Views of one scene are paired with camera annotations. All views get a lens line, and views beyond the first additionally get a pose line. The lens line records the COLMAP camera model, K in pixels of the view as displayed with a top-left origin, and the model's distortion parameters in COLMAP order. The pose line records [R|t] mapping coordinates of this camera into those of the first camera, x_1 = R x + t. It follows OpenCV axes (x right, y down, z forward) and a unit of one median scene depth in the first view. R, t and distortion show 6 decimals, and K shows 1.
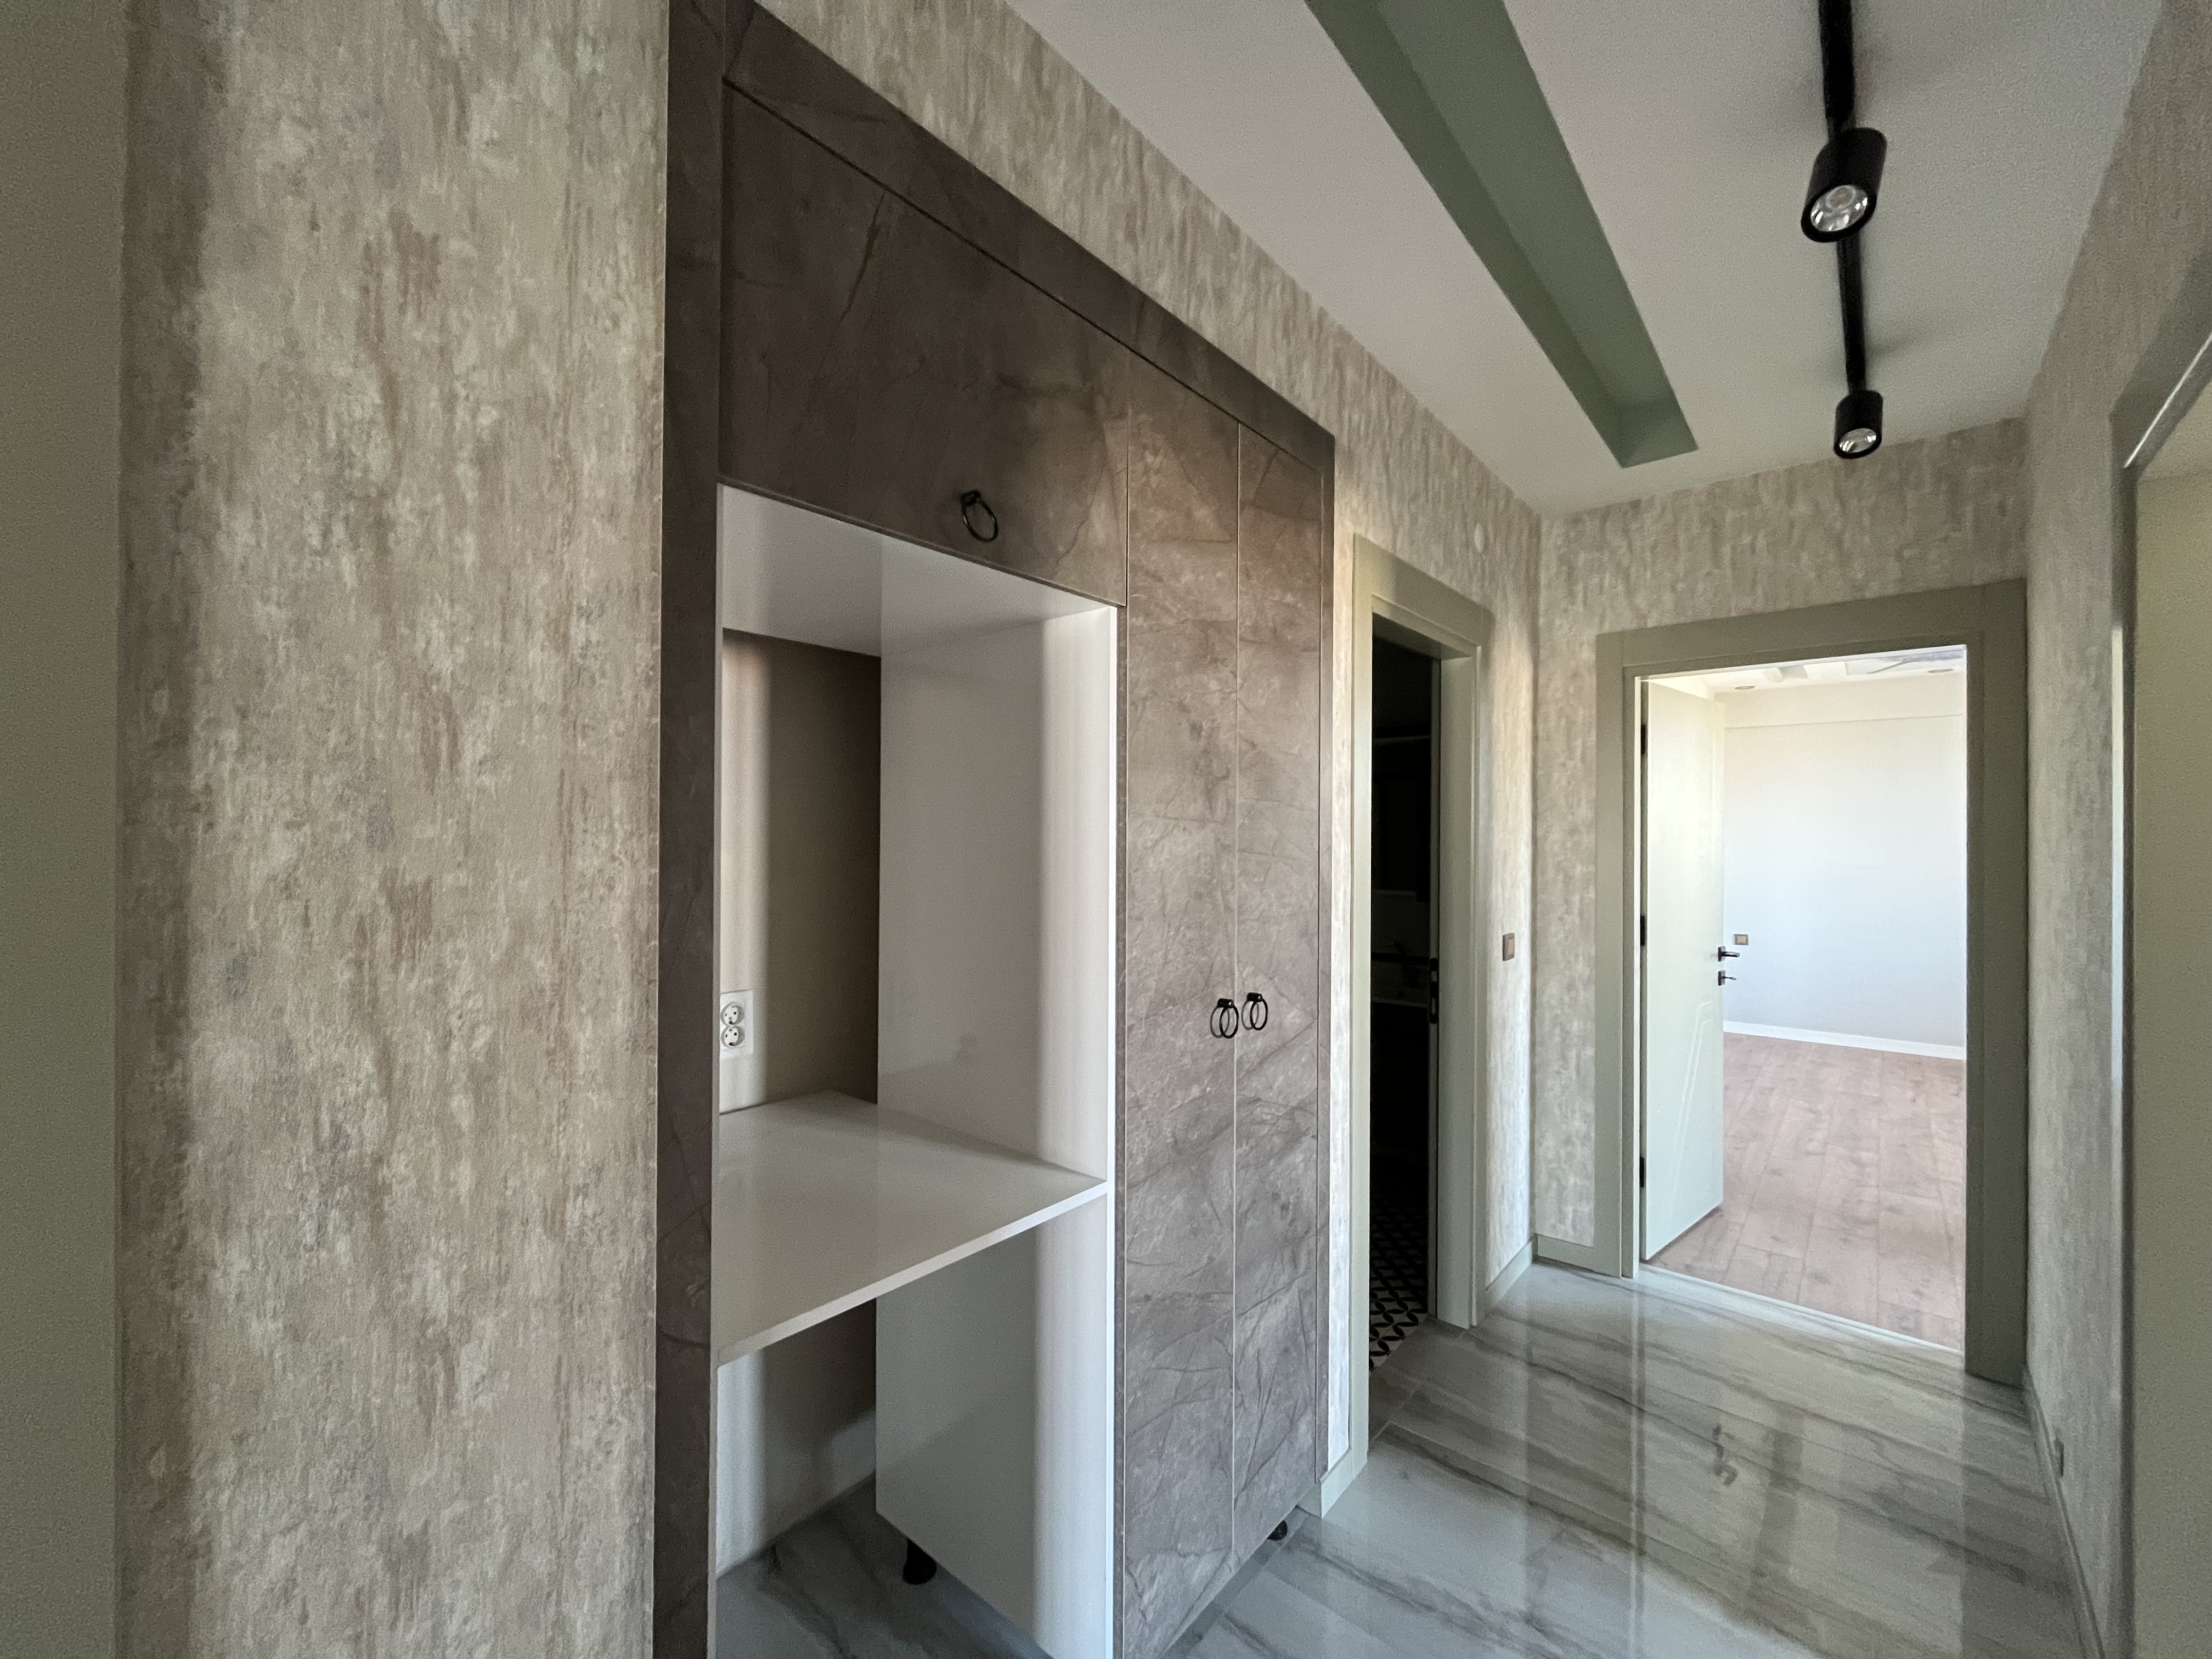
lens RADIAL K [[890.7, 0, 1102.6], [0, 890.7, 837.5], [0, 0, 1]] dist [-0.002352, 0.000137]
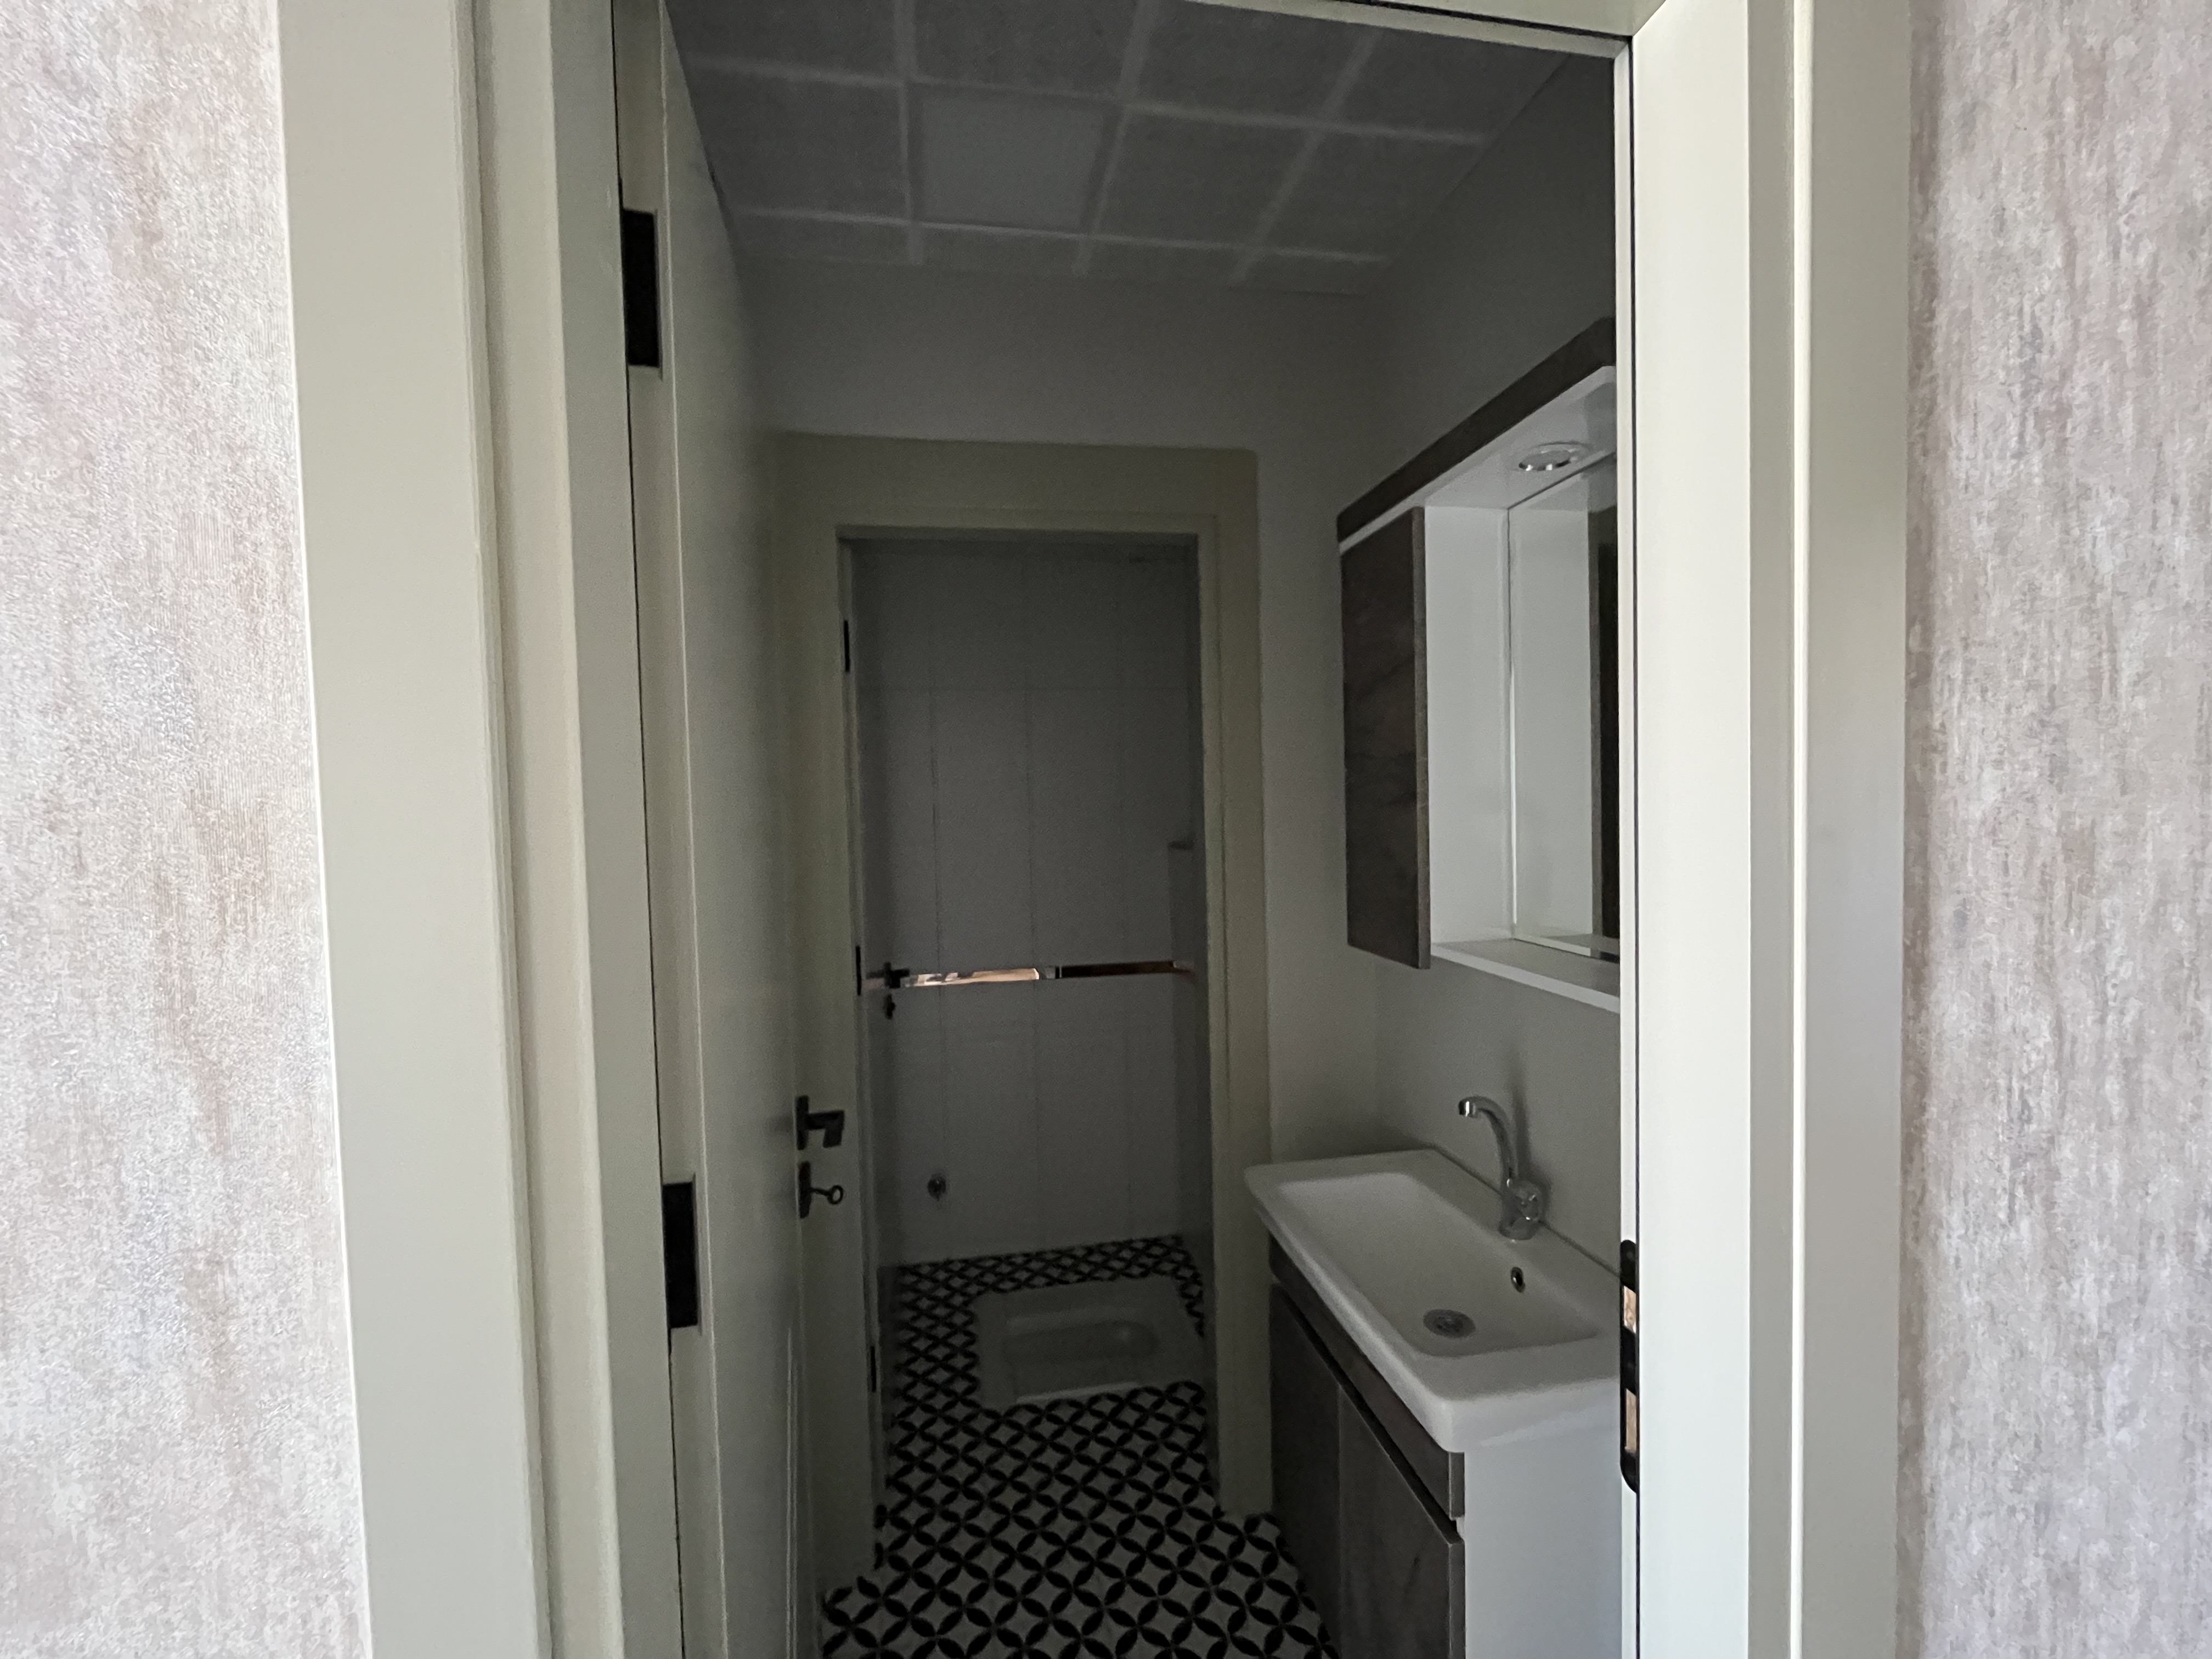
lens RADIAL K [[890.7, 0, 1103.4], [0, 890.7, 832.9], [0, 0, 1]] dist [-0.002352, 0.000137]
pose [[0.781323, -0.001342, -0.624126, -0.994176], [0.029492, 0.998960, 0.034772, -0.001520], [0.623430, -0.045575, 0.780550, -0.265327]]
